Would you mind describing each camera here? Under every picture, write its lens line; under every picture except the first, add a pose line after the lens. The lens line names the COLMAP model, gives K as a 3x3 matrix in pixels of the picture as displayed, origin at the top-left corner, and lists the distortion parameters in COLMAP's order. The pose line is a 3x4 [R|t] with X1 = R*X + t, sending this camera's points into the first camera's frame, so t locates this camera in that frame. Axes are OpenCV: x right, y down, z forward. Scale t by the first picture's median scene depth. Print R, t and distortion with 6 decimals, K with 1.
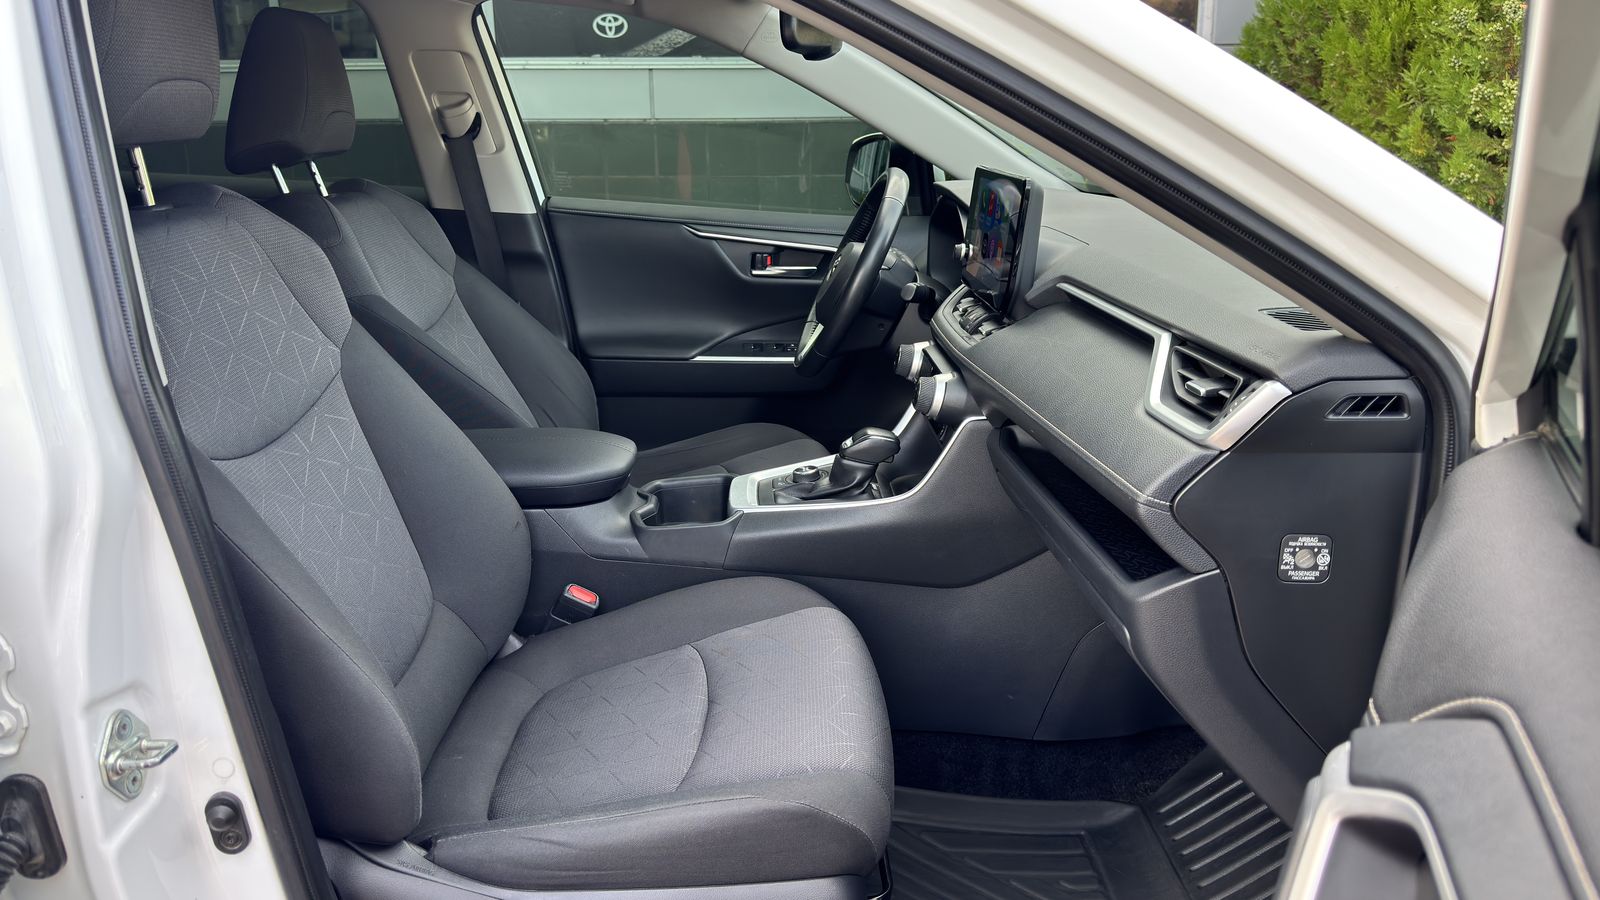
lens RADIAL K [[1150.2, 0, 800.0], [0, 1150.2, 450.0], [0, 0, 1]] dist [0.005317, 0.000571]
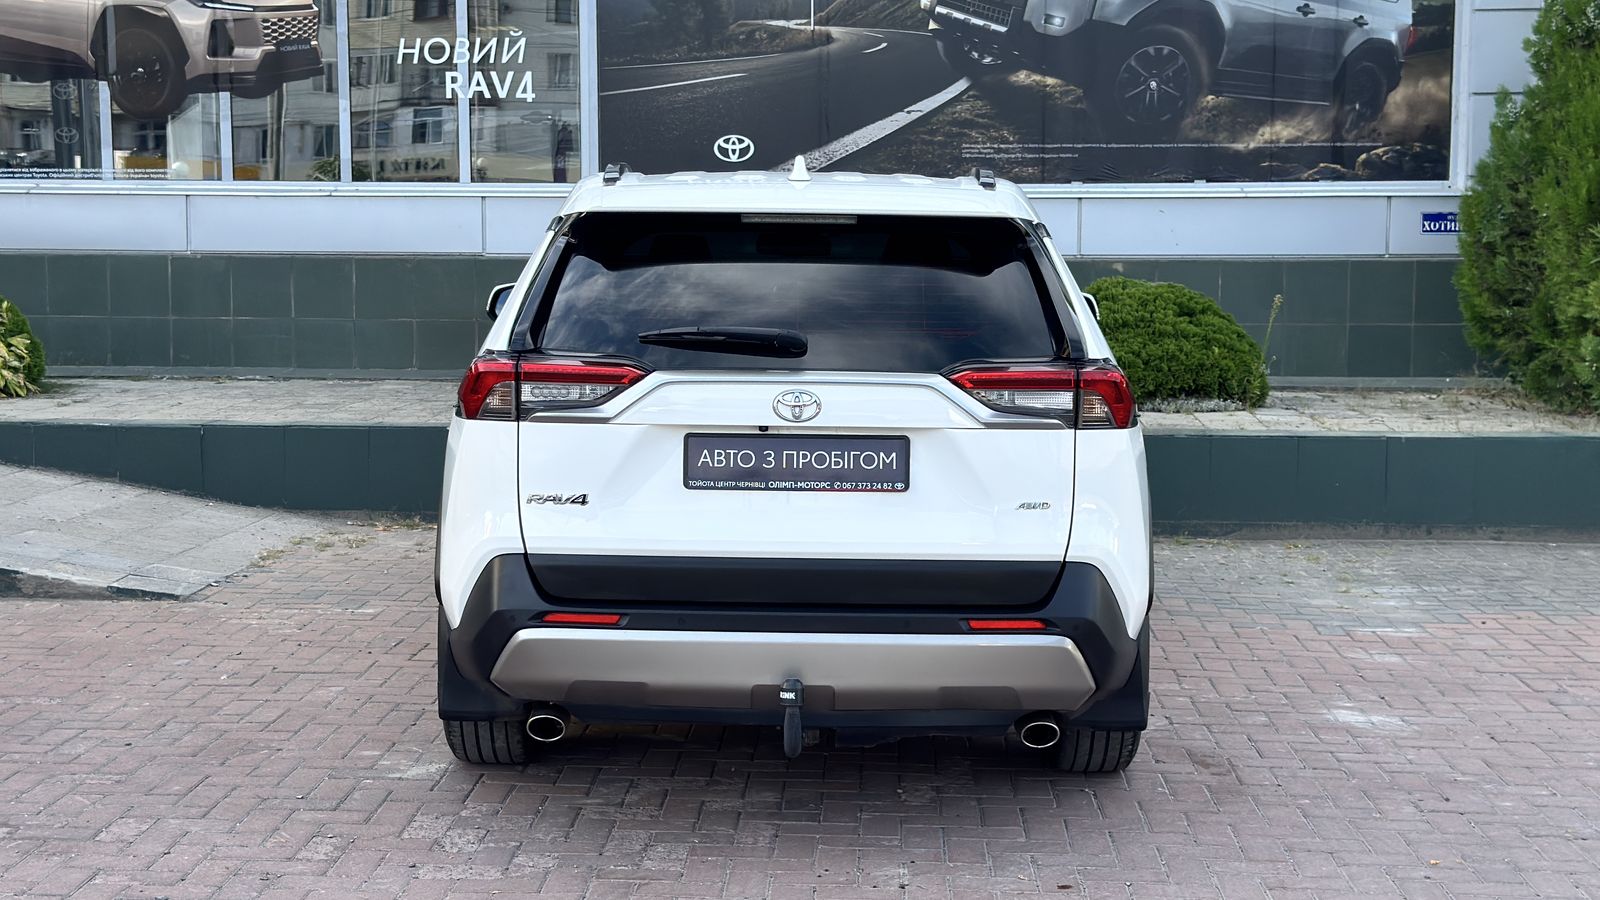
lens RADIAL K [[2167.7, 0, 800.0], [0, 2167.7, 450.0], [0, 0, 1]] dist [0.194668, -0.457270]
pose [[0.997303, 0.021586, -0.070146, 0.000102], [-0.033767, 0.983557, -0.177413, 0.130066], [0.065163, 0.179303, 0.981633, -0.522296]]
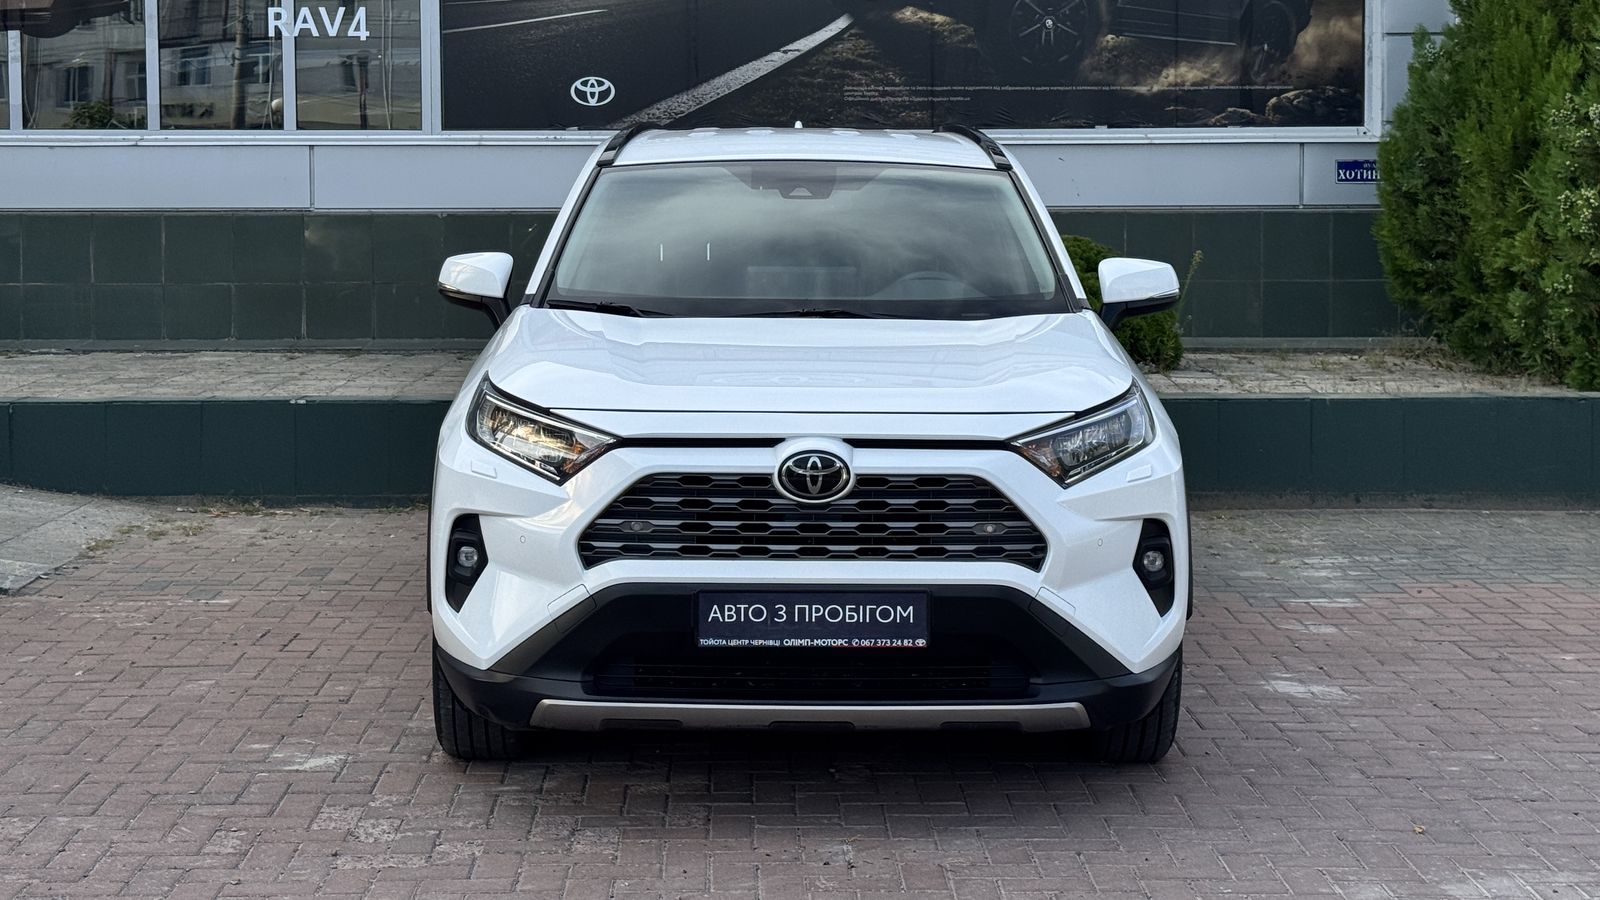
lens RADIAL K [[2490.3, 0, 822.5], [0, 2490.3, 306.0], [0, 0, 1]] dist [0.153068, -0.162196]
pose [[0.999949, 0.008883, 0.004736, -0.019149], [-0.007571, 0.973693, -0.227737, 0.145790], [-0.006635, 0.227689, 0.973711, -0.579695]]
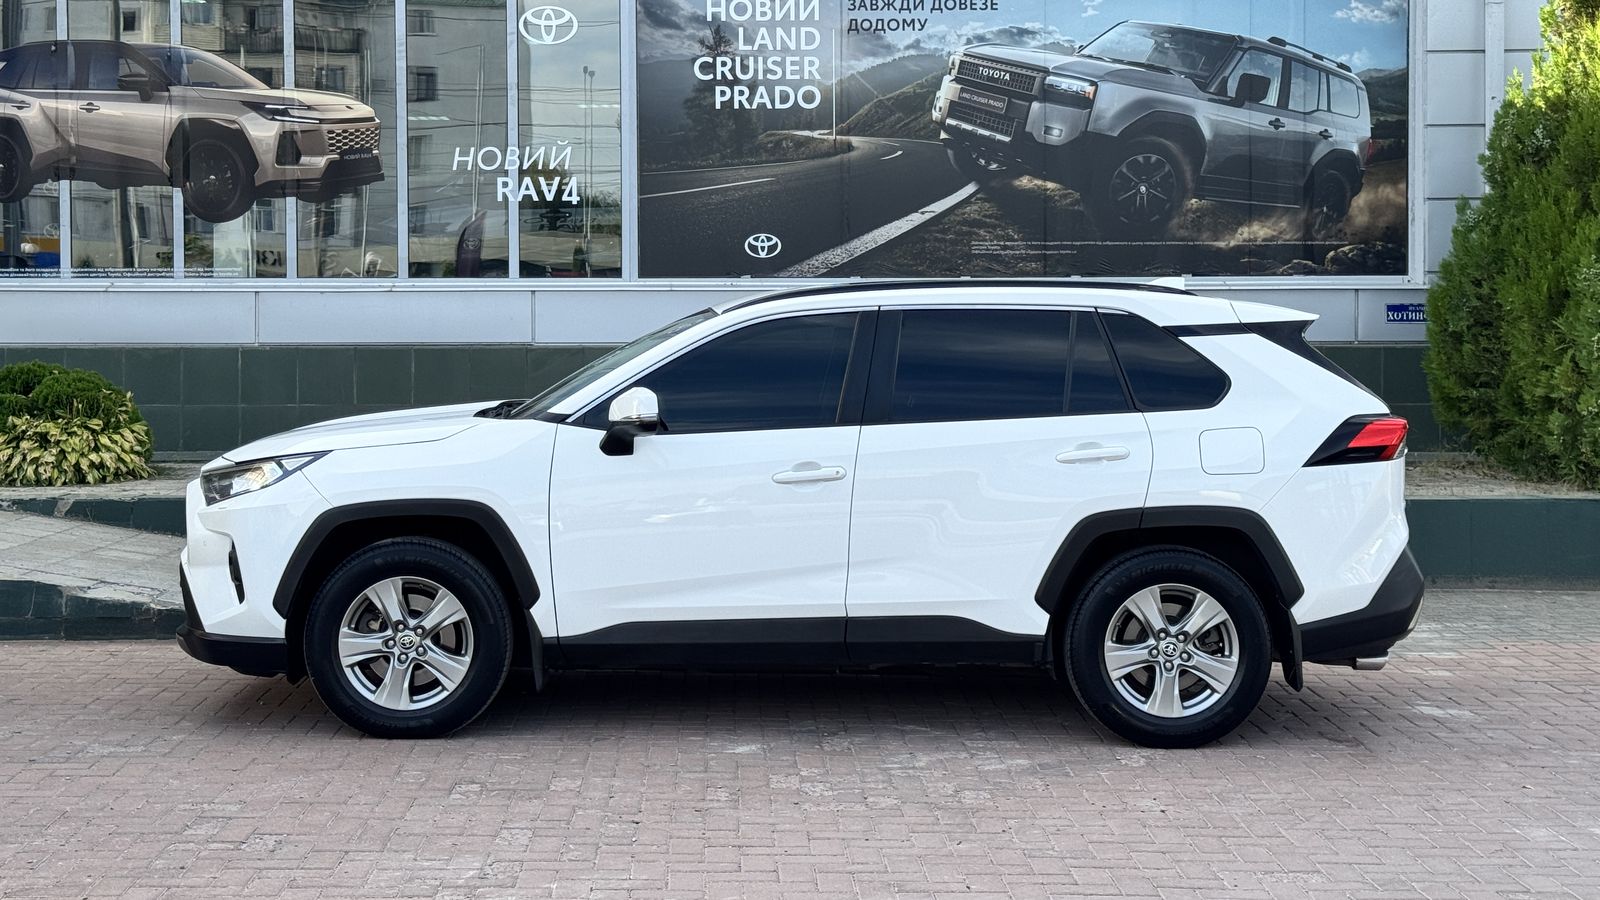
lens RADIAL K [[2307.0, 0, 793.0], [0, 2307.0, 359.5], [0, 0, 1]] dist [0.145082, -0.182197]
pose [[0.999896, 0.010819, -0.009575, -0.122261], [-0.012911, 0.966555, -0.256134, 0.191398], [0.006484, 0.256231, 0.966594, -0.758884]]
